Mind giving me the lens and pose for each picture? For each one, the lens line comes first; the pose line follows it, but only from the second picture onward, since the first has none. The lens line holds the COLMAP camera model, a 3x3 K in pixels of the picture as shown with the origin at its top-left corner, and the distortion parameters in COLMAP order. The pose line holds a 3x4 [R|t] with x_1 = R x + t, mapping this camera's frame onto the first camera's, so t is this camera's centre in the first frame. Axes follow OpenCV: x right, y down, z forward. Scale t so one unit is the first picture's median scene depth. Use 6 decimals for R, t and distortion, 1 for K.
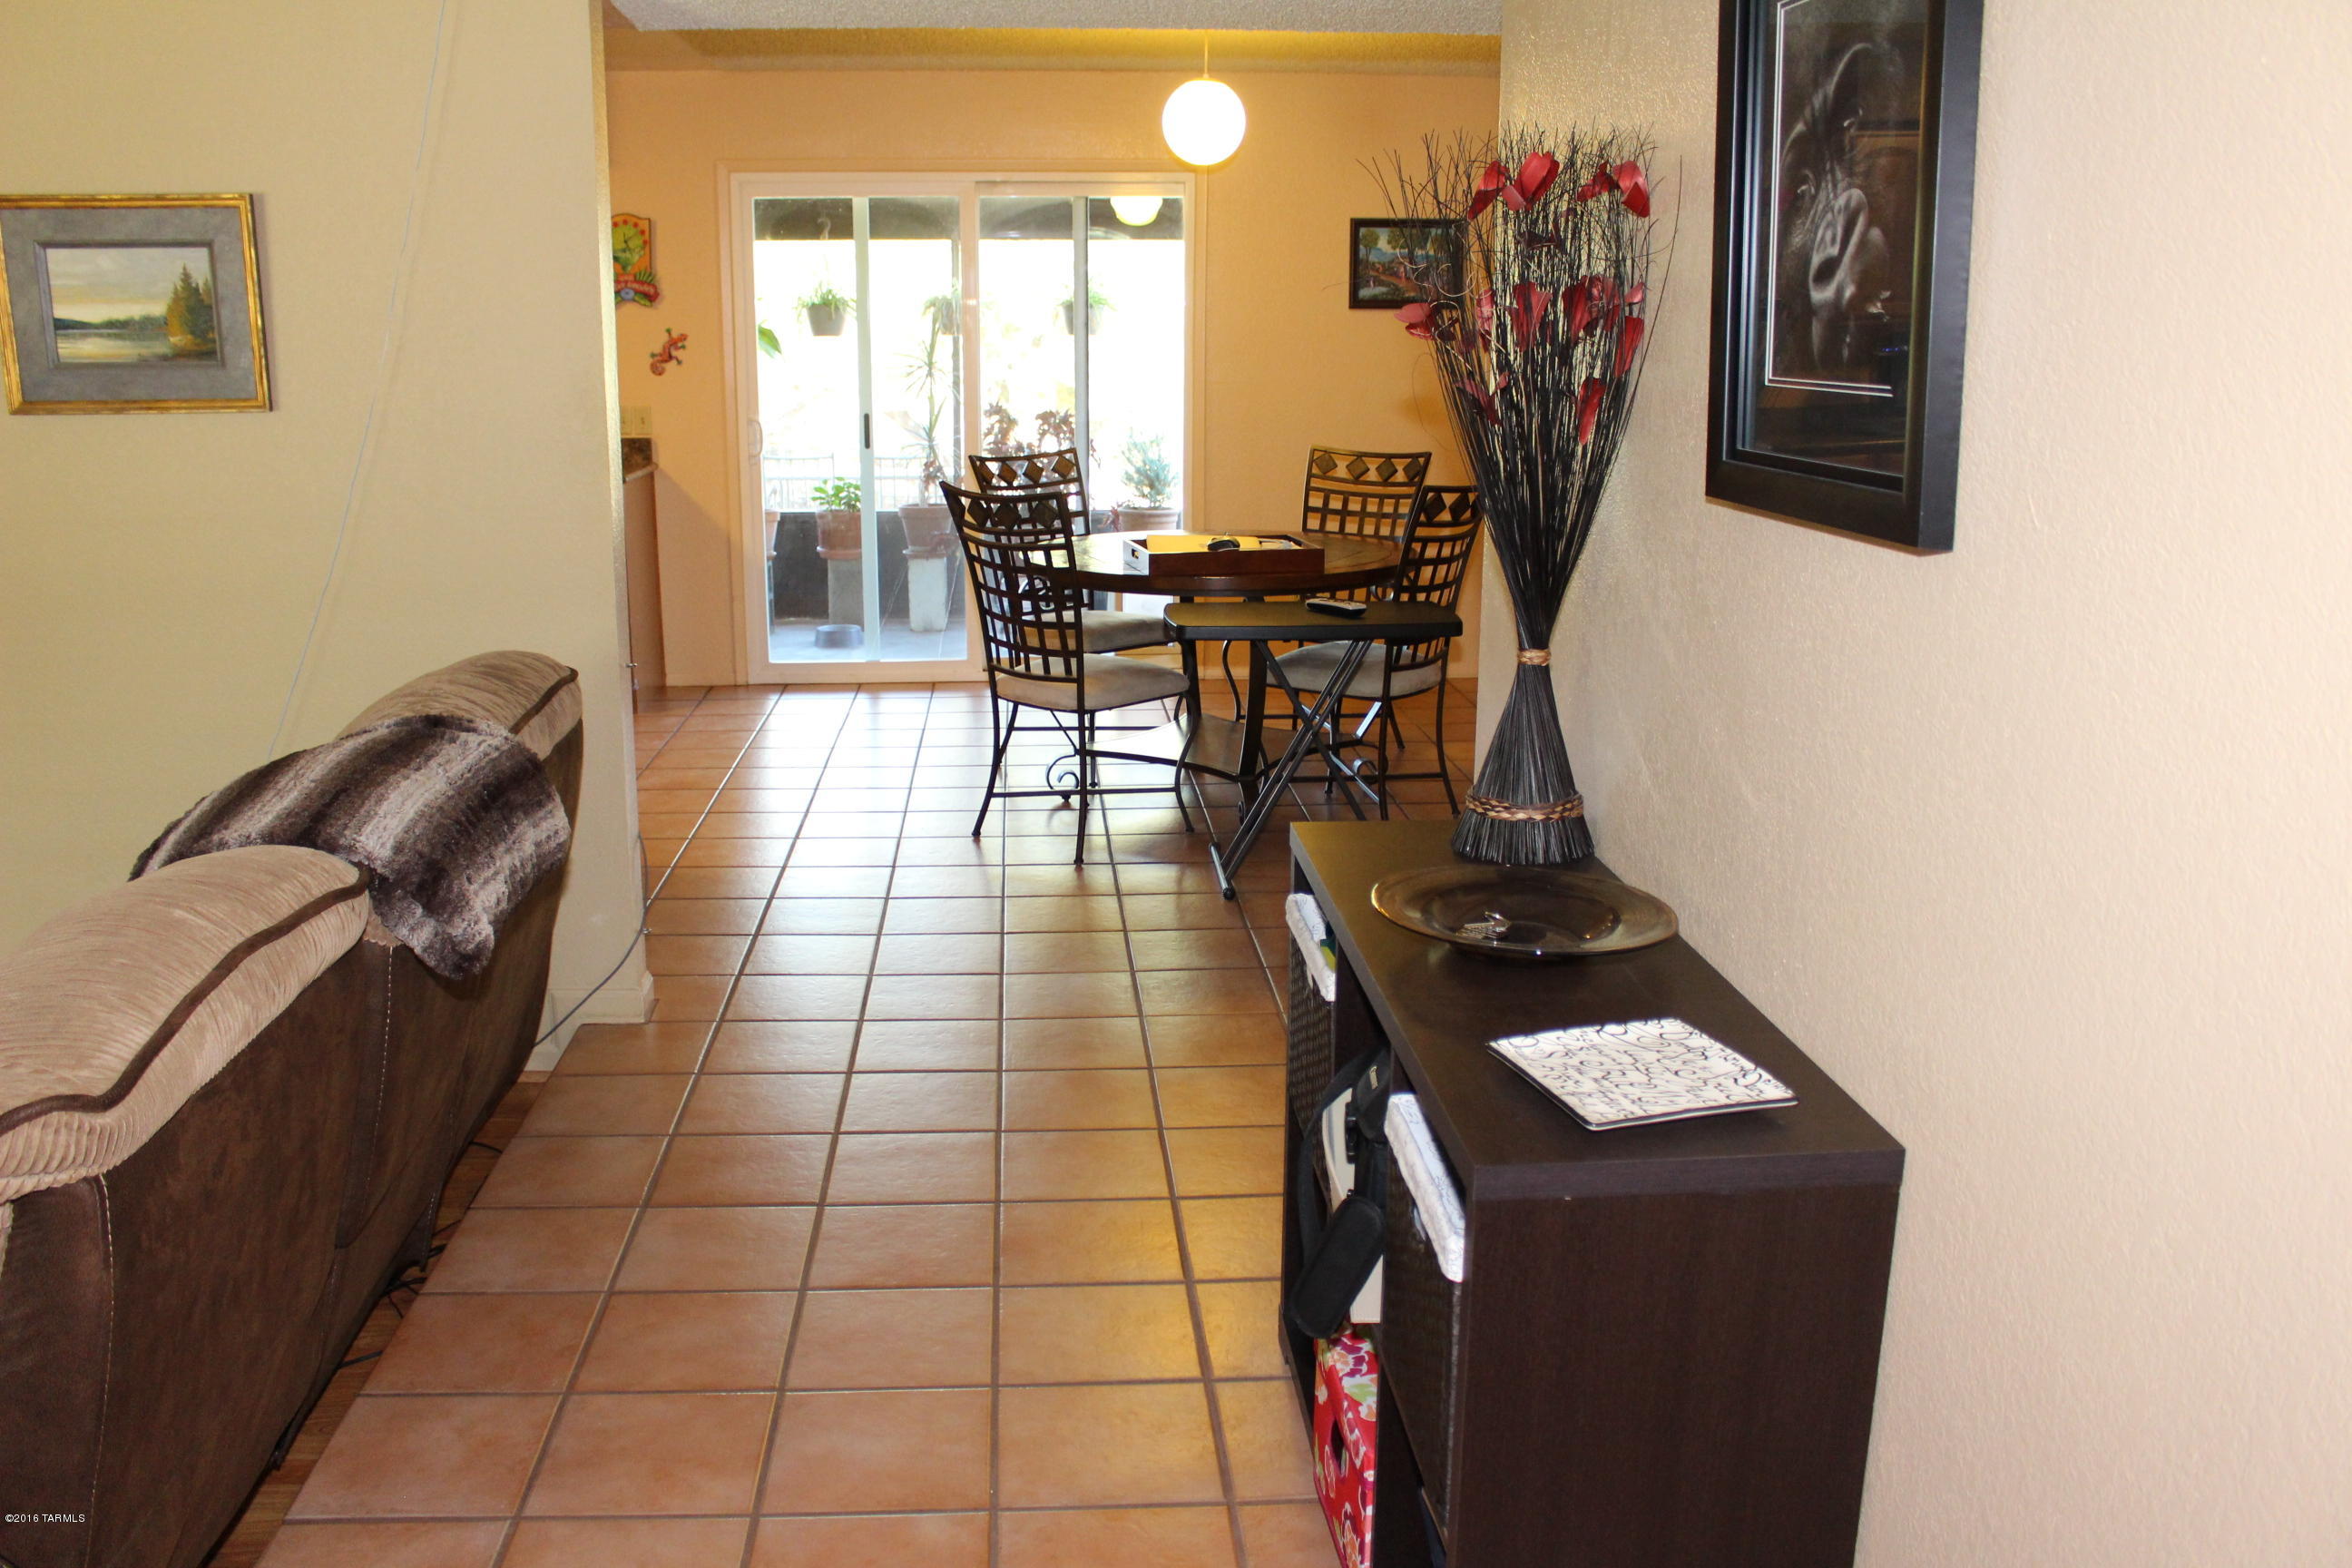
lens RADIAL K [[1941.4, 0, 1147.3], [0, 1941.4, 814.4], [0, 0, 1]] dist [-0.173303, 0.151353]
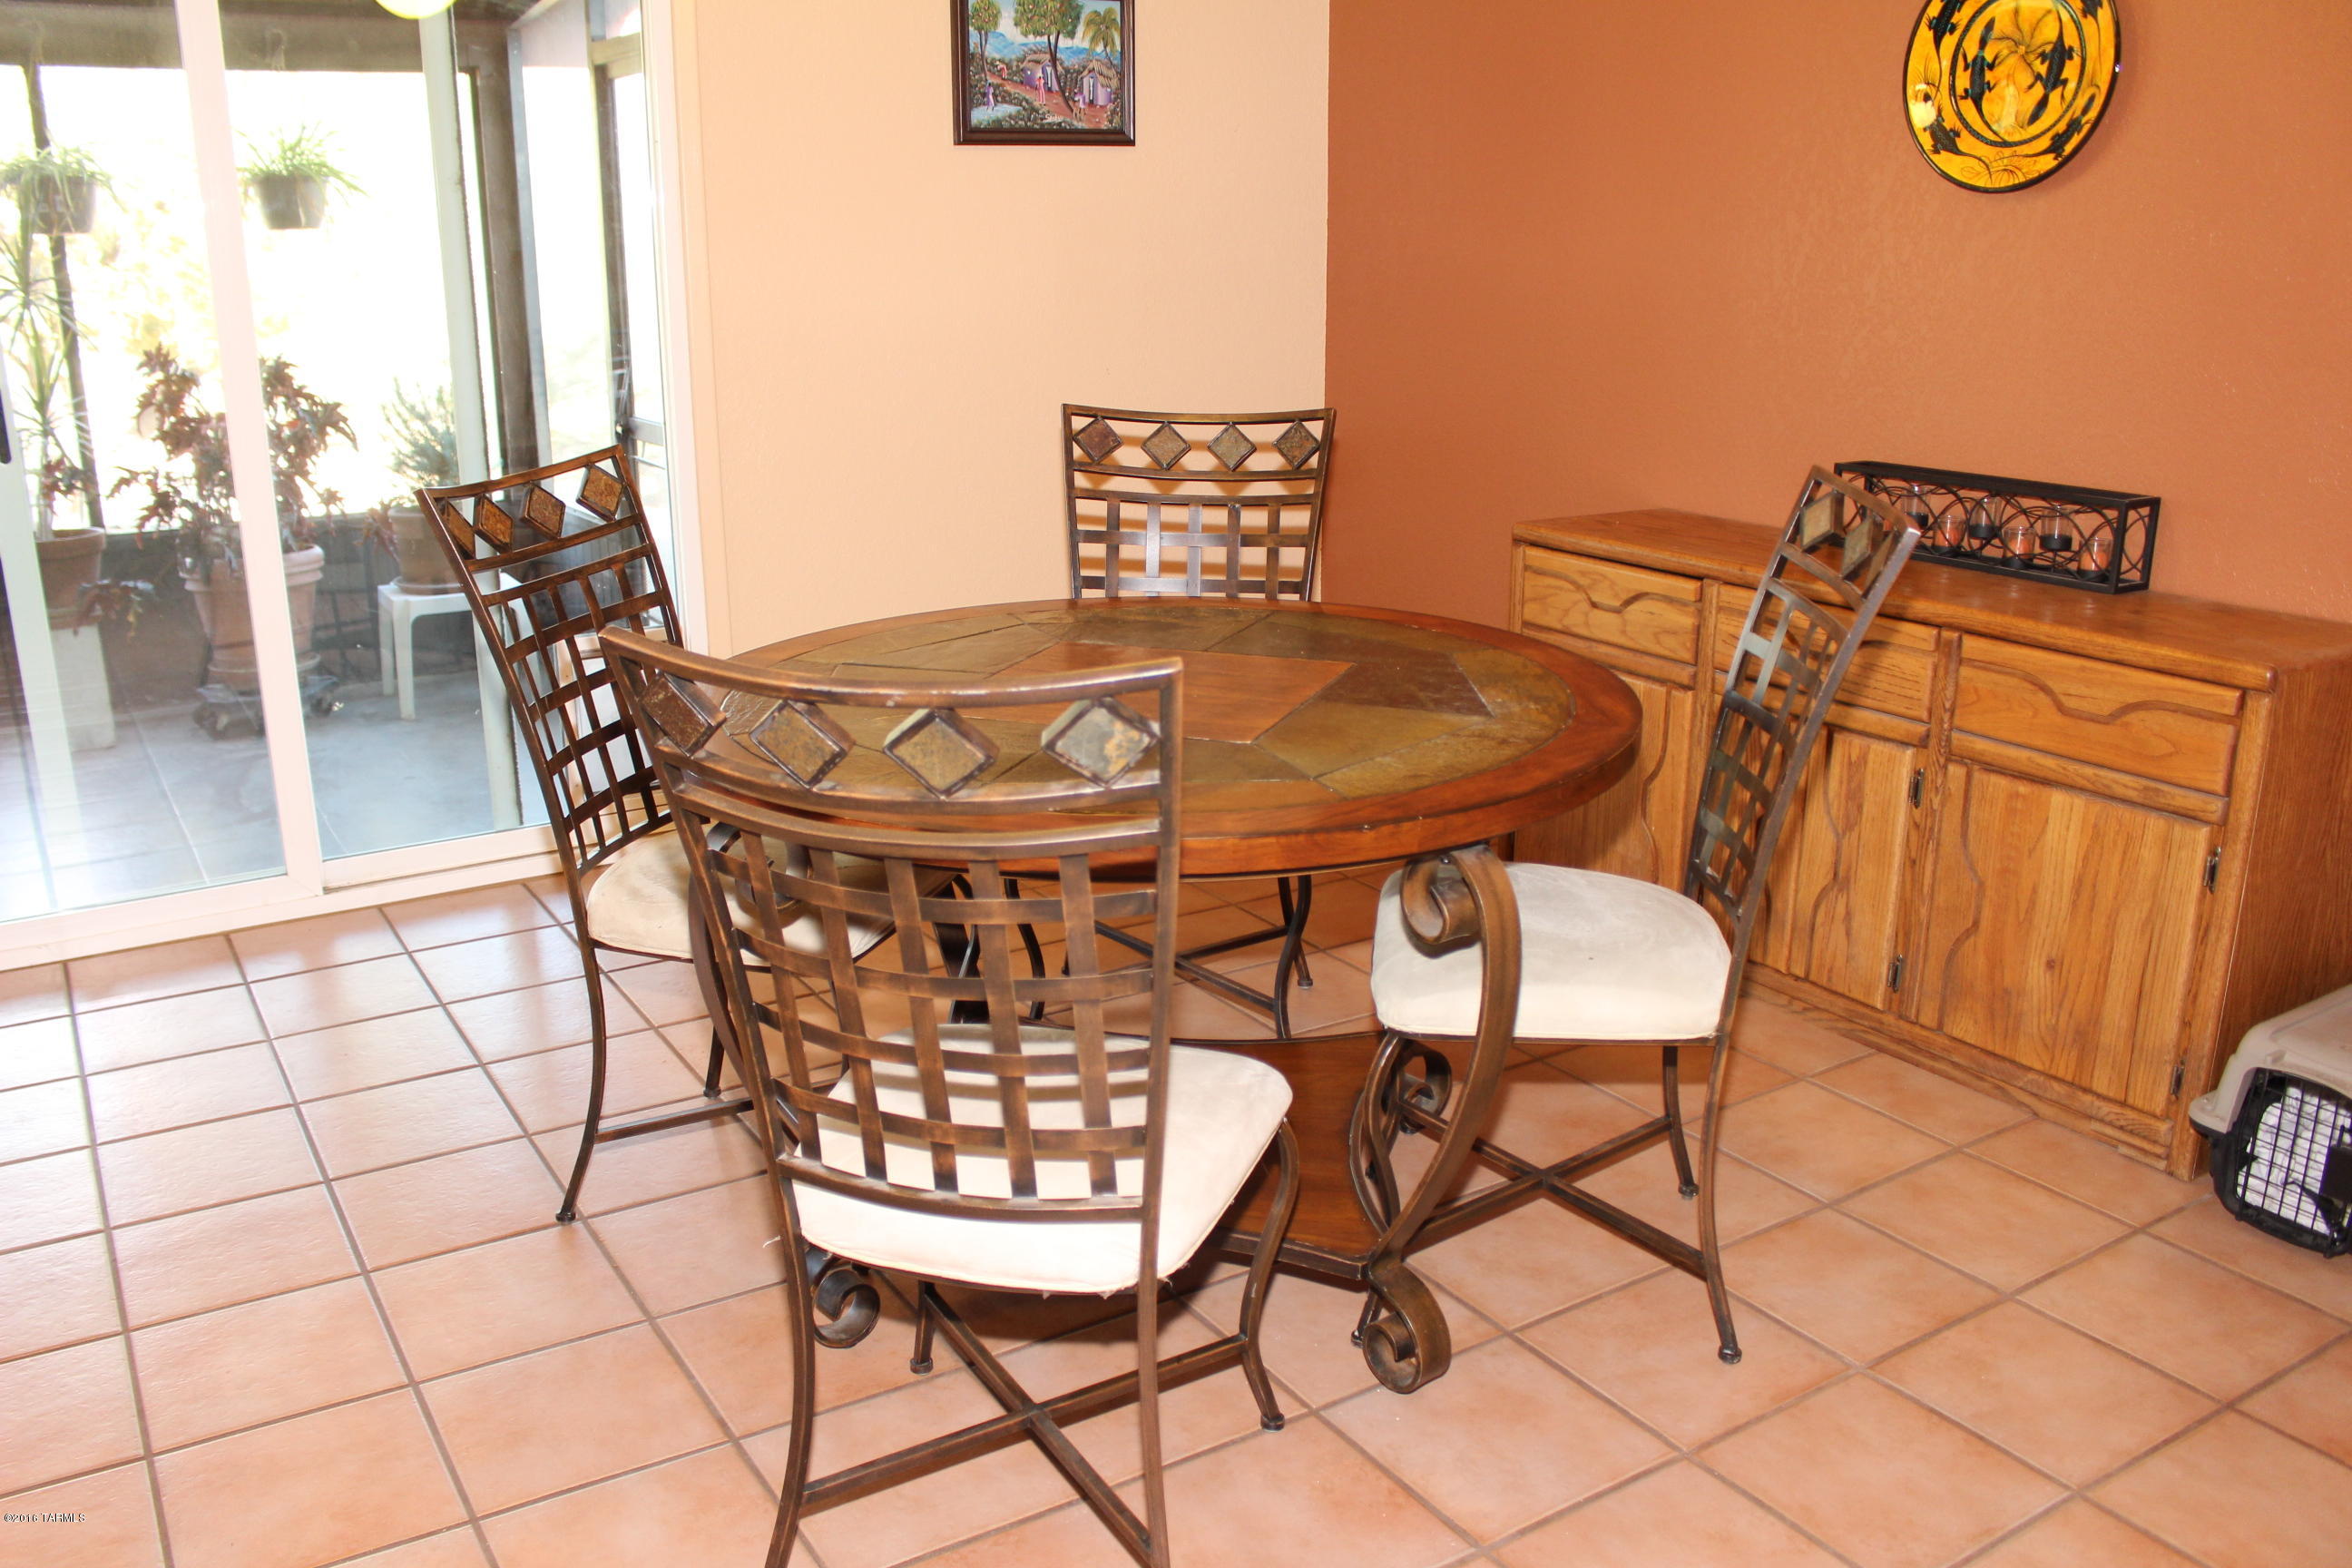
lens RADIAL K [[1941.4, 0, 1147.3], [0, 1941.4, 814.4], [0, 0, 1]] dist [-0.173303, 0.151353]
pose [[0.885846, -0.138660, 0.442776, -0.063938], [0.119513, 0.990290, 0.071014, -0.060074], [-0.448323, -0.009989, 0.893816, 0.275474]]
